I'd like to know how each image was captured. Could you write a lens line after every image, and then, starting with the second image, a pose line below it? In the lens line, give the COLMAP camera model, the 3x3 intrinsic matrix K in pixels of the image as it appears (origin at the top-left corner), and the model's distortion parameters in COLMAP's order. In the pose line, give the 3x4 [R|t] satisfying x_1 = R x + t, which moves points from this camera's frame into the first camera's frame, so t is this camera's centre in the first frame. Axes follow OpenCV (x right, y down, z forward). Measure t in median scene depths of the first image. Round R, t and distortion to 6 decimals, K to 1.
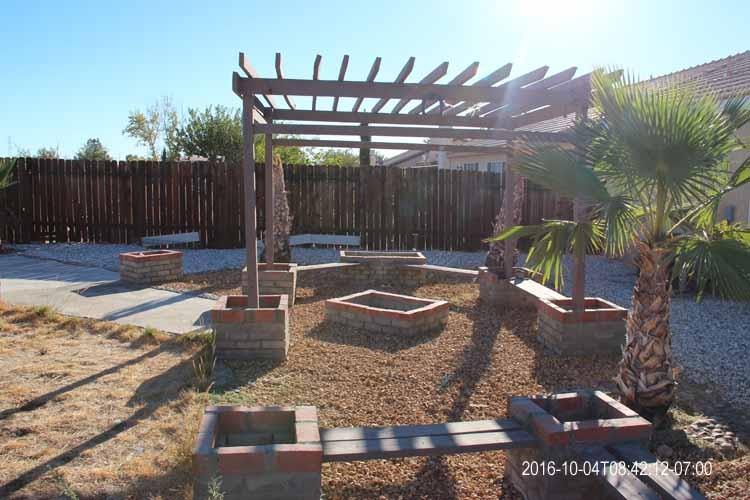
lens RADIAL K [[621.7, 0, 392.2], [0, 621.7, 249.5], [0, 0, 1]] dist [-0.192178, 0.172817]
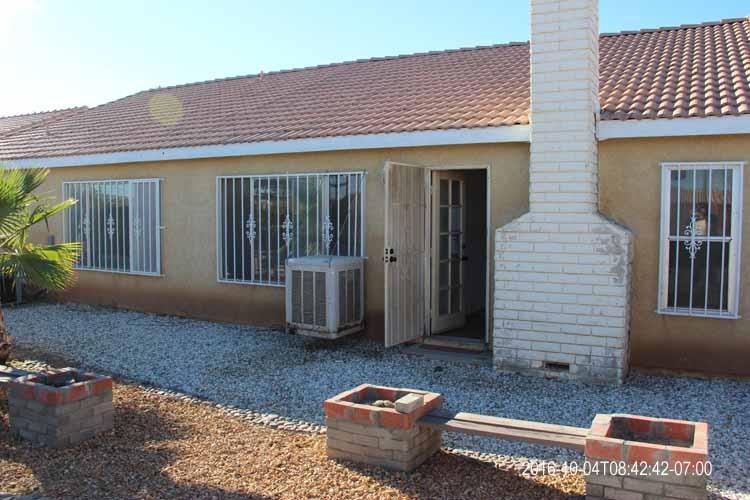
lens RADIAL K [[621.7, 0, 392.2], [0, 621.7, 249.5], [0, 0, 1]] dist [-0.192178, 0.172817]
pose [[0.541933, -0.052119, 0.838804, -0.329936], [0.095736, 0.995407, -0.000003, 0.073904], [-0.834951, 0.080305, 0.544433, -0.856585]]
